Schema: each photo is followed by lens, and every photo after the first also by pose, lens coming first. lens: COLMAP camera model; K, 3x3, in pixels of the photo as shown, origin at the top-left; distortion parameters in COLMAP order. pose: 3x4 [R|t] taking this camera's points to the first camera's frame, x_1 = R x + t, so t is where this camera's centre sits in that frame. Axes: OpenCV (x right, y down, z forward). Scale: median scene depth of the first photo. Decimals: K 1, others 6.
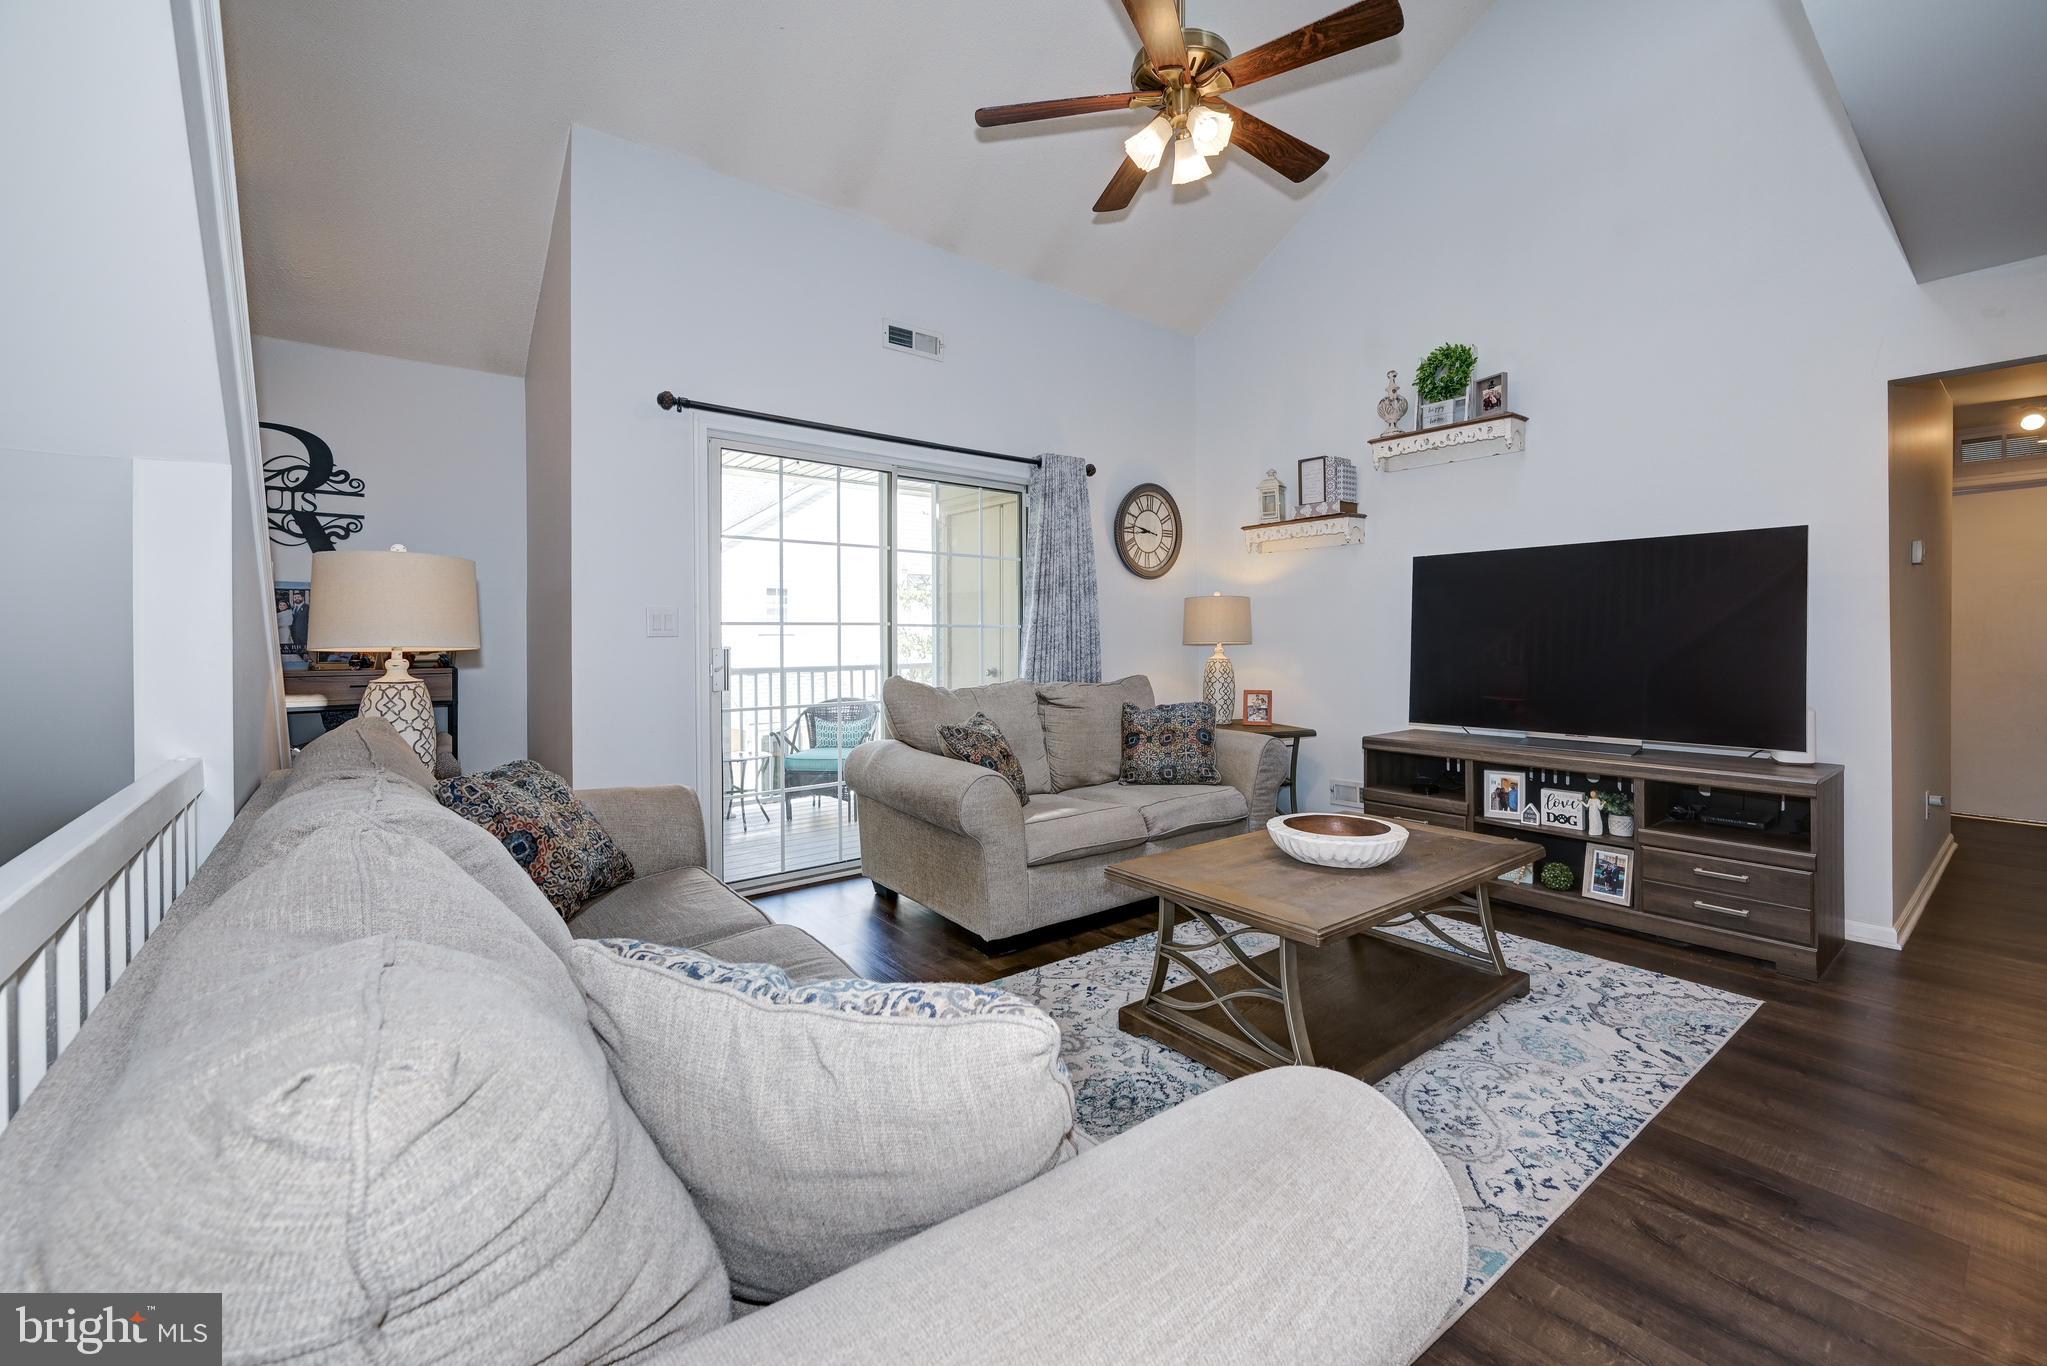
lens RADIAL K [[831.3, 0, 1021.7], [0, 831.3, 638.1], [0, 0, 1]] dist [0.003005, -0.000138]
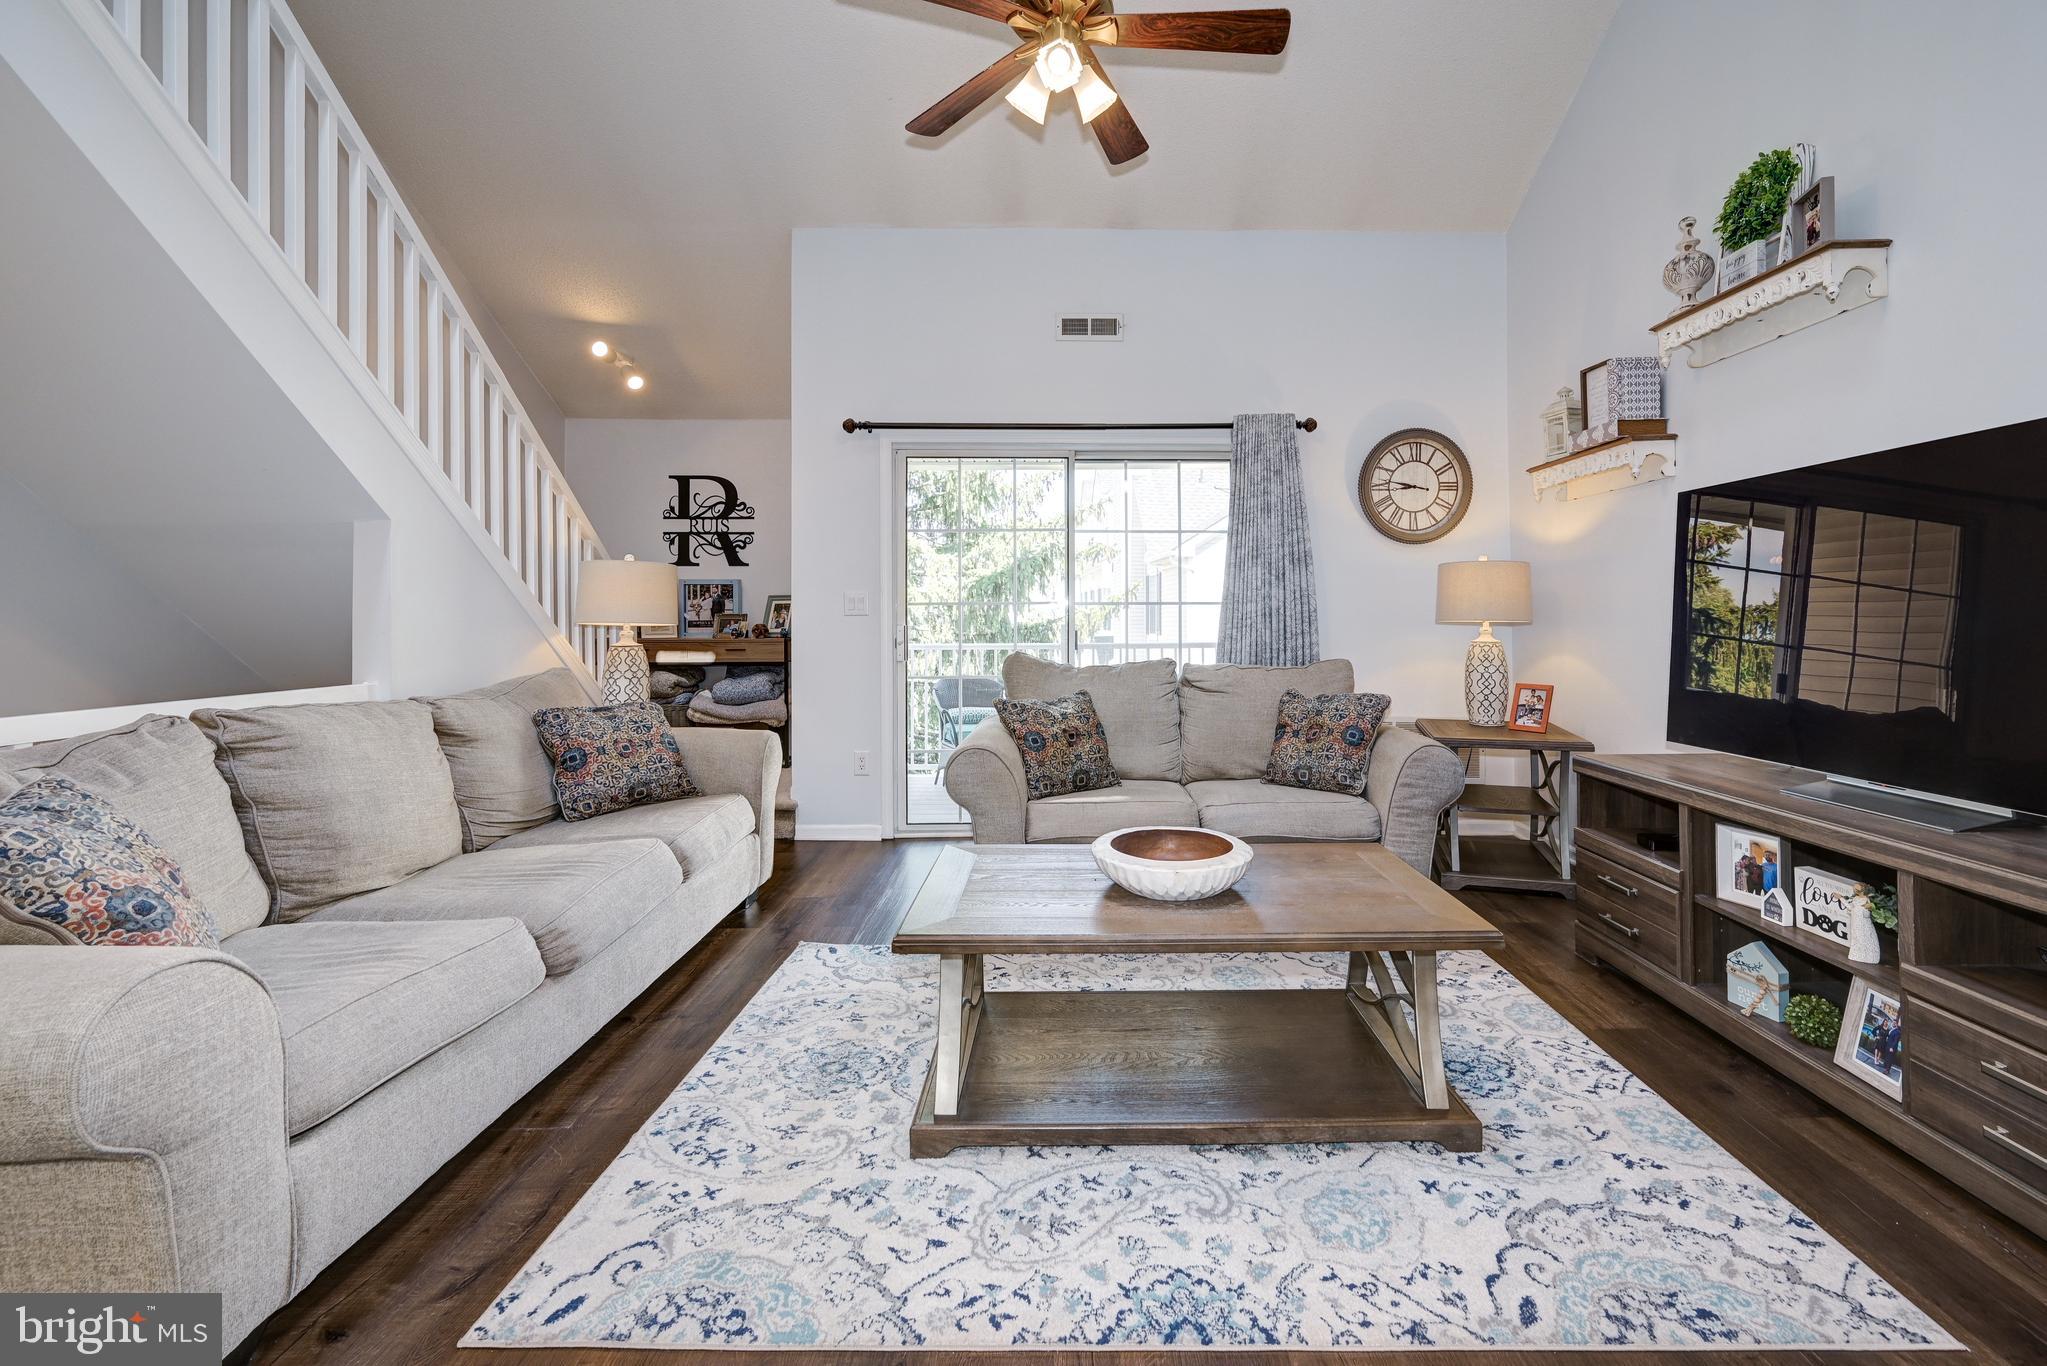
lens RADIAL K [[831.3, 0, 1078.8], [0, 831.3, 608.6], [0, 0, 1]] dist [0.003005, -0.000138]
pose [[0.794647, -0.007118, -0.607030, 0.555239], [0.002008, 0.999957, -0.009096, 0.000082], [0.607068, 0.006009, 0.794627, 0.202115]]
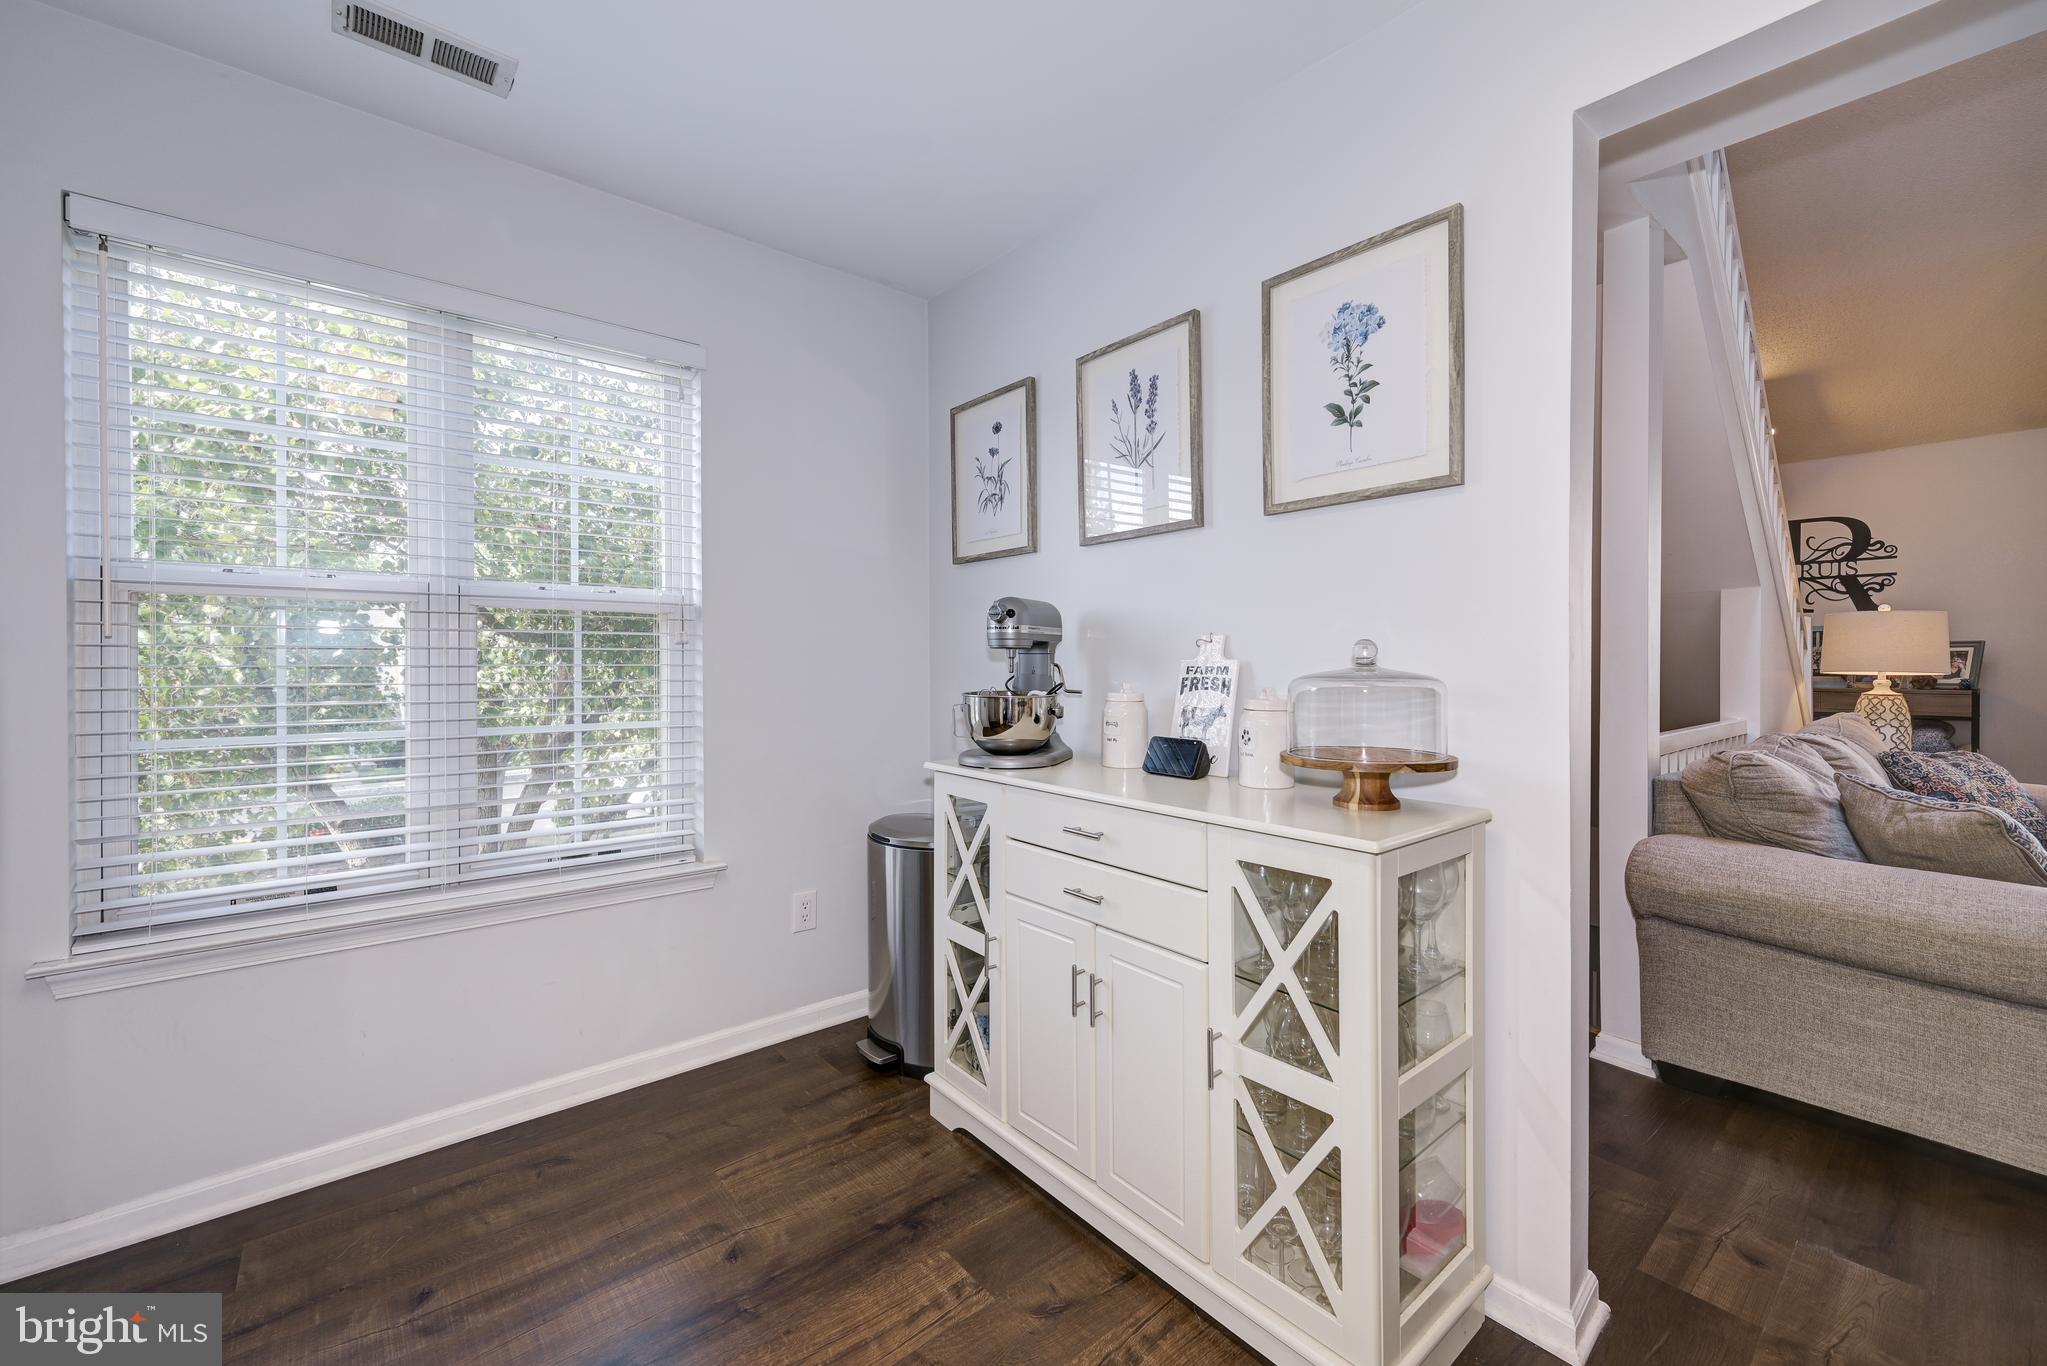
lens RADIAL K [[831.3, 0, 1040.2], [0, 831.3, 676.5], [0, 0, 1]] dist [0.003005, -0.000138]
pose [[0.037634, 0.012631, -0.999212, 0.481868], [-0.001542, 0.999920, 0.012582, 0.001628], [0.999290, 0.001067, 0.037651, -0.400427]]
